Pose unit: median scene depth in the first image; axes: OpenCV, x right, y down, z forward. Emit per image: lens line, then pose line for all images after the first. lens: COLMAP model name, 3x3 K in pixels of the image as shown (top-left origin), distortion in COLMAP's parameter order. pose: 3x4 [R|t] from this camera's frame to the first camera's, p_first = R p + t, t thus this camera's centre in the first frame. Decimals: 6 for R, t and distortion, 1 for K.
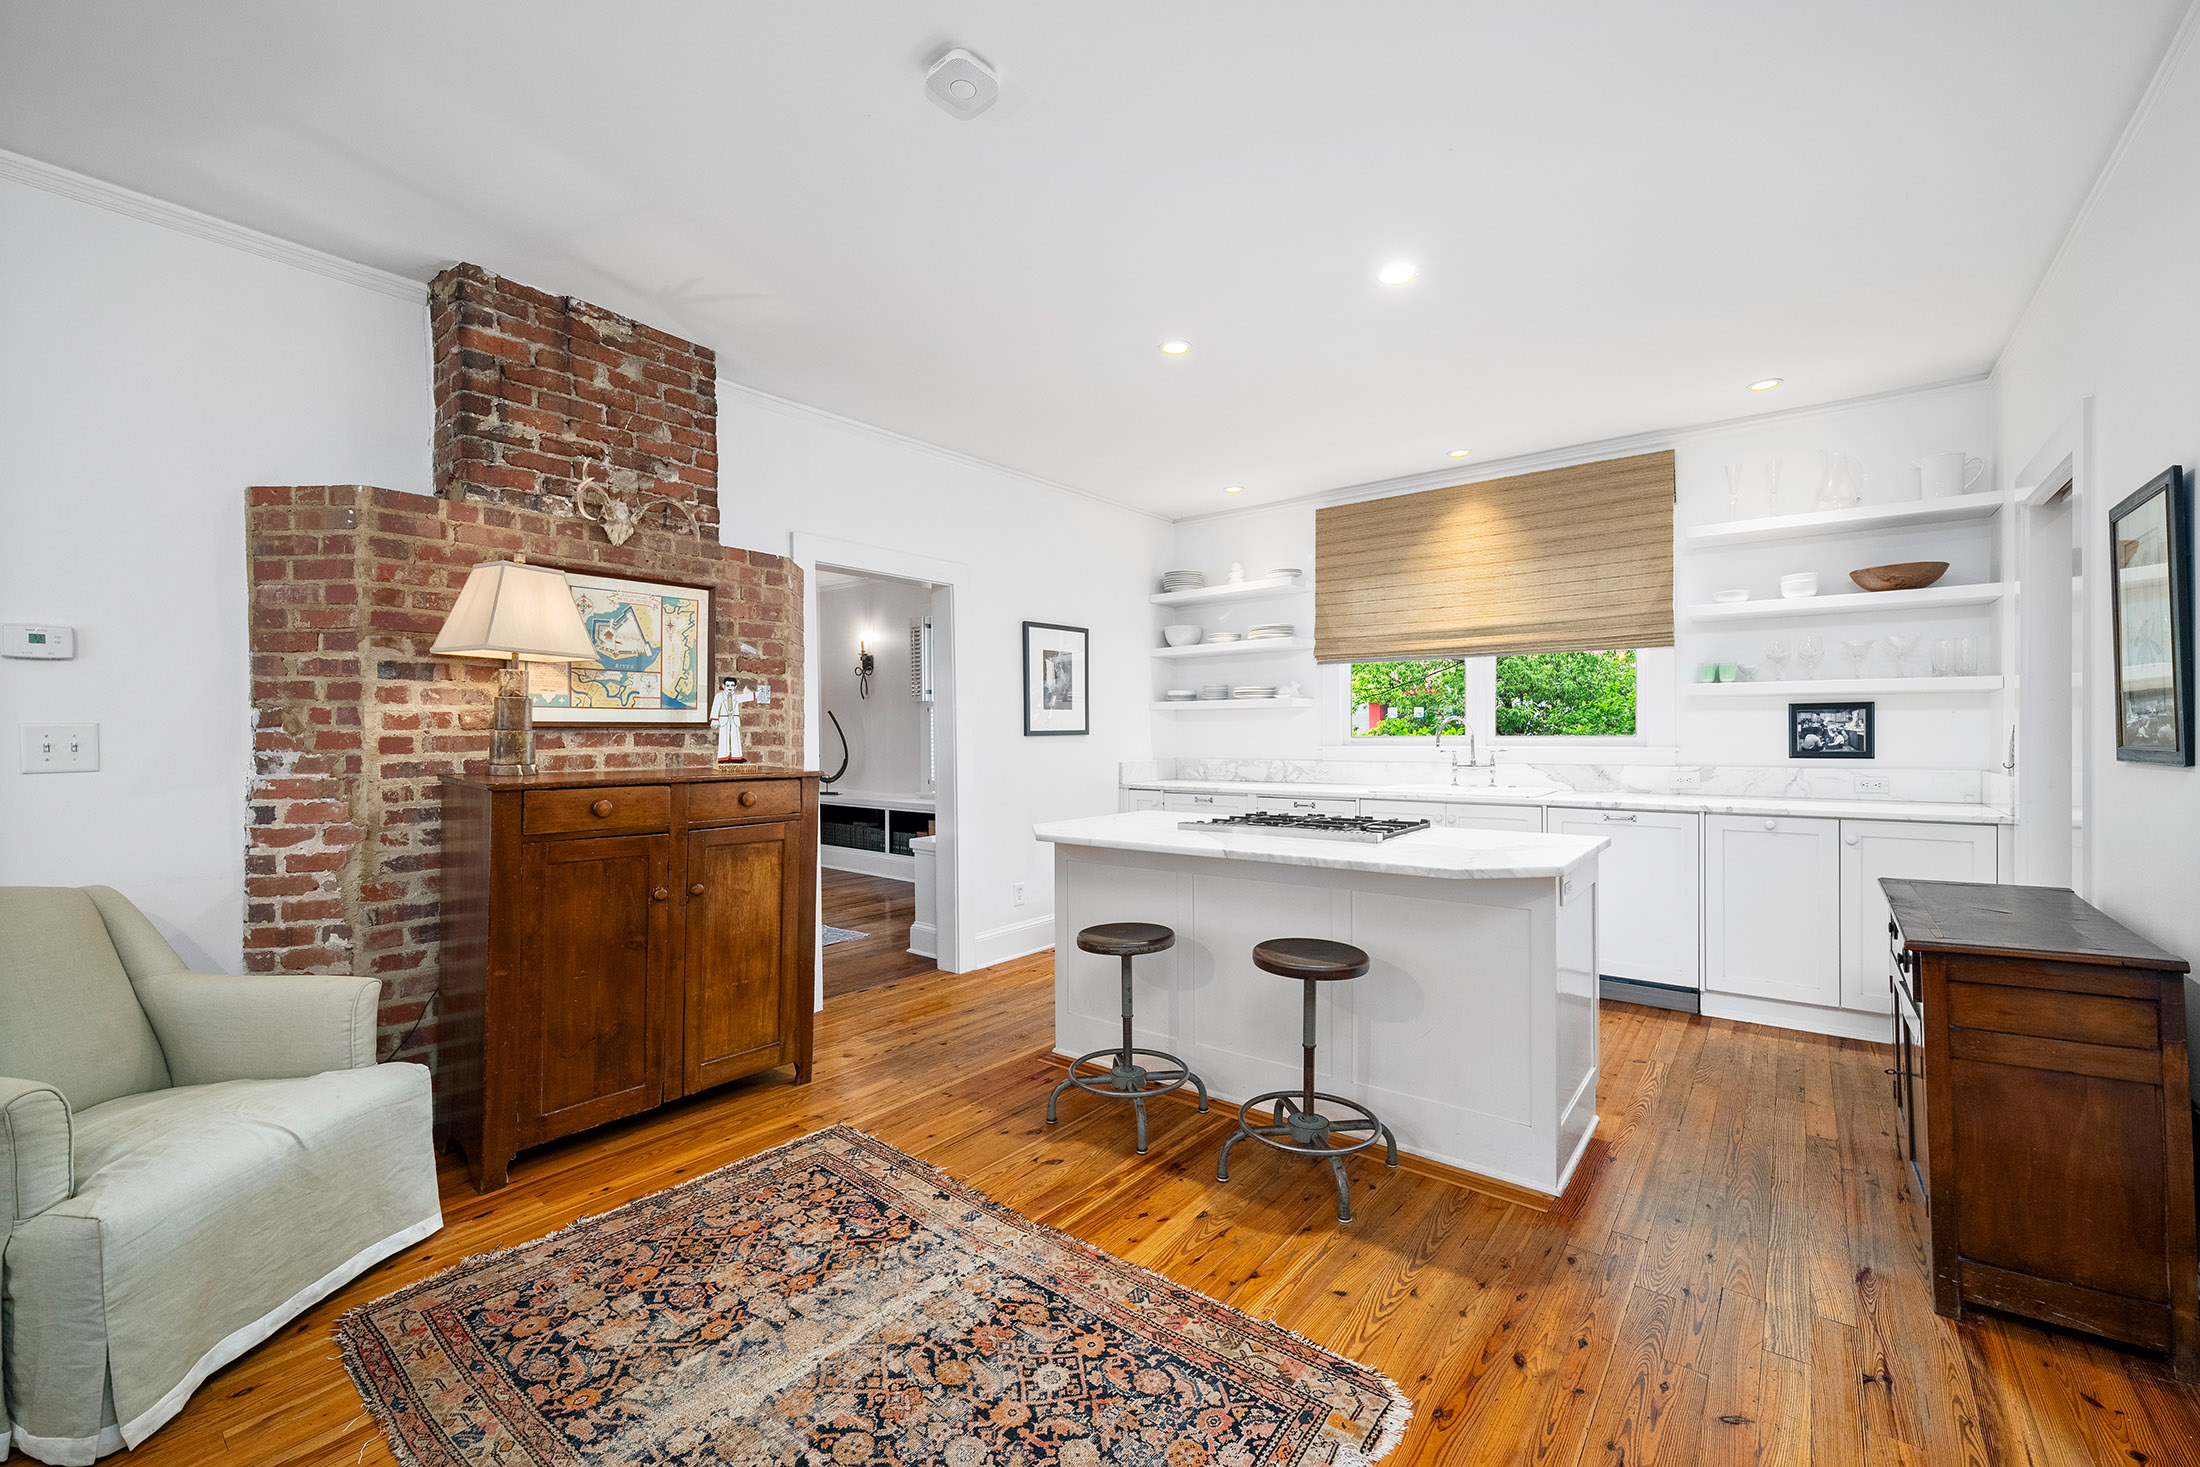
lens RADIAL K [[883.5, 0, 1110.7], [0, 883.5, 740.2], [0, 0, 1]] dist [-0.000472, -0.000310]
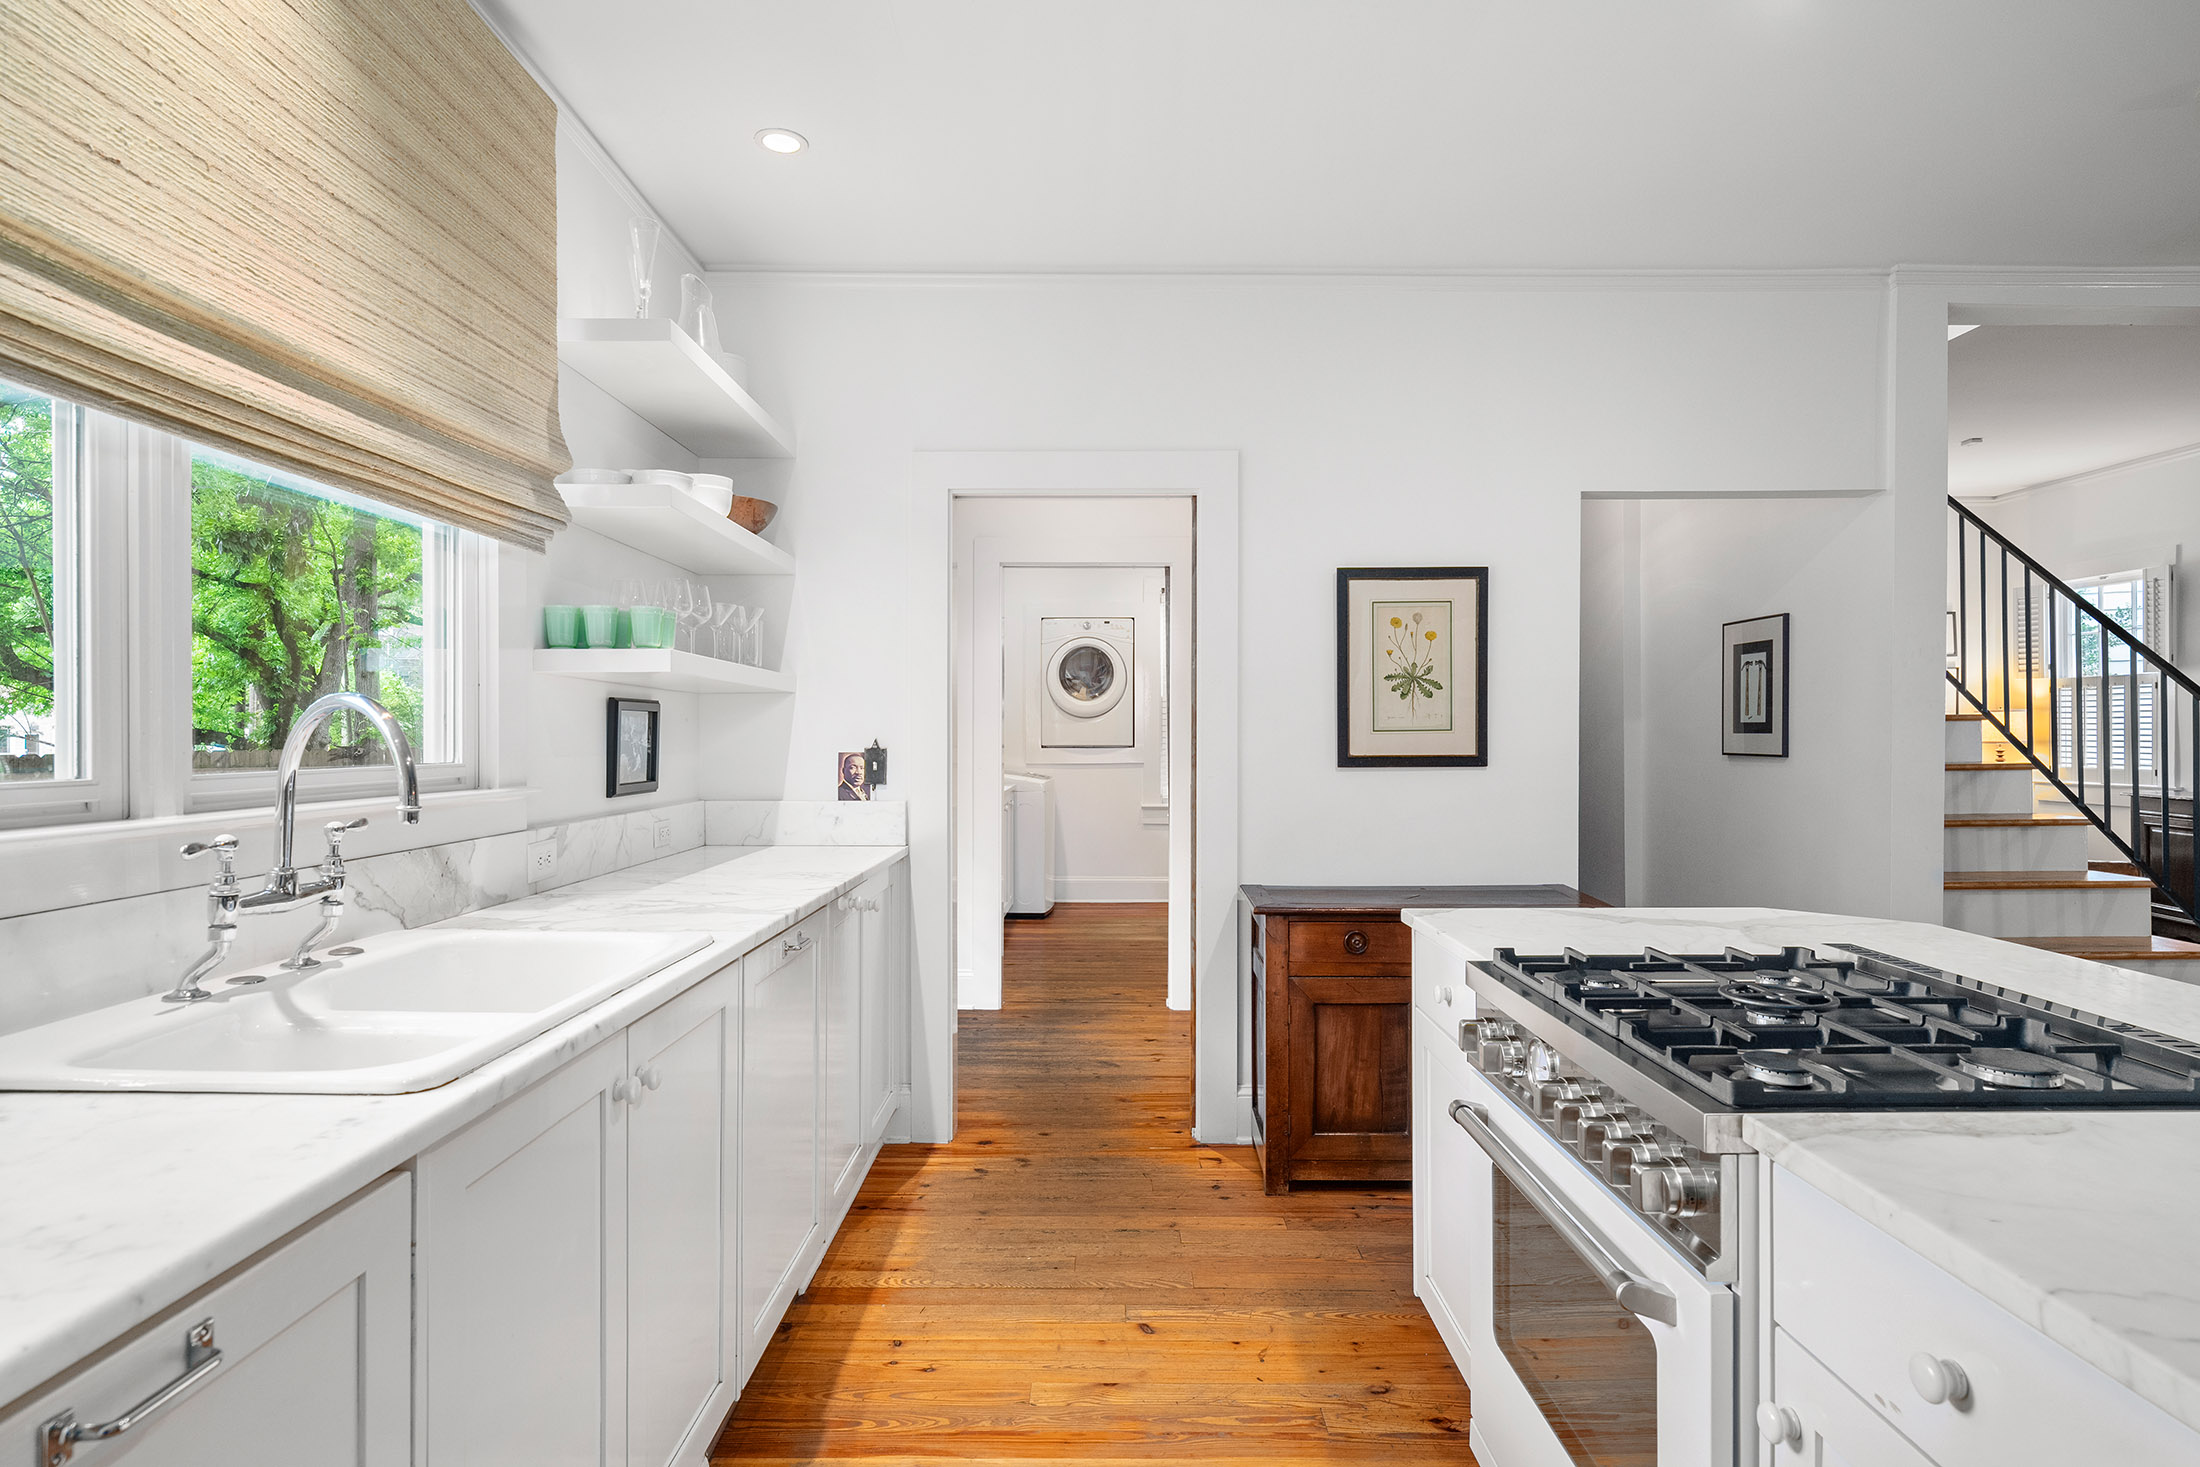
lens RADIAL K [[1151.2, 0, 1108.2], [0, 1151.2, 738.2], [0, 0, 1]] dist [0.003669, -0.001578]
pose [[-0.612764, 0.004099, 0.790256, 0.033685], [0.011974, 0.999920, 0.004098, -0.024159], [-0.790175, 0.011974, -0.612764, 1.878195]]
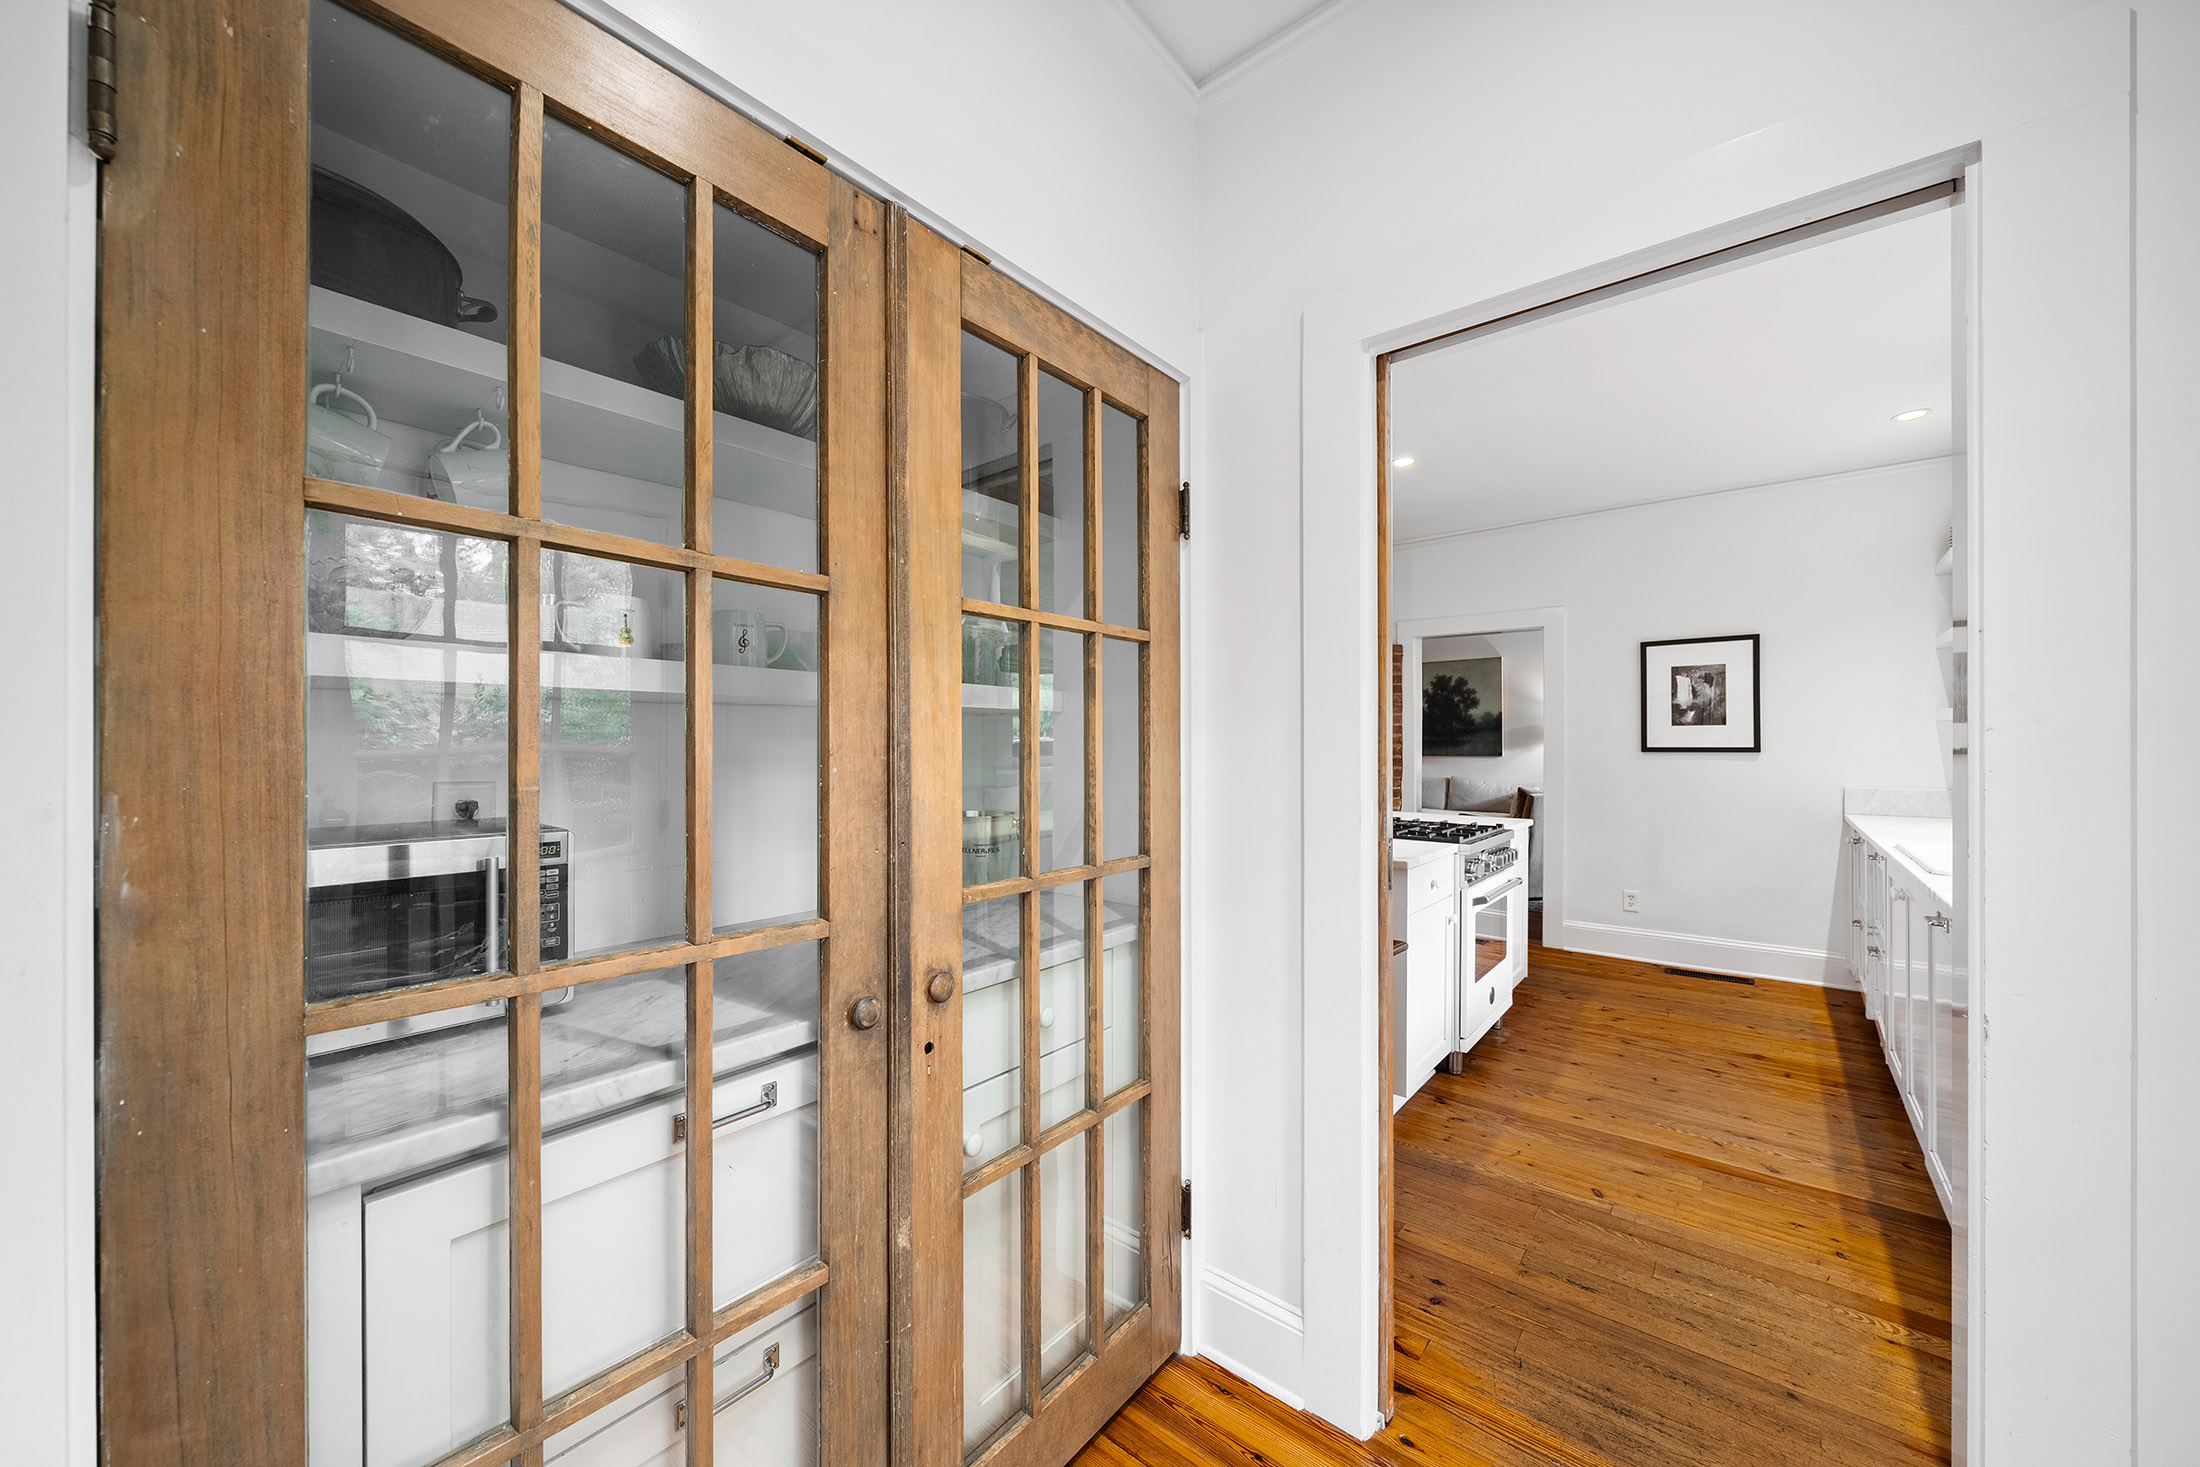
lens RADIAL K [[809.0, 0, 1113.0], [0, 809.0, 740.1], [0, 0, 1]] dist [0.000325, 0.000059]
pose [[-0.018196, 0.005414, -0.999820, 1.665715], [-0.011513, 0.999918, 0.005624, -0.032786], [0.999768, 0.011613, -0.018133, 0.753804]]
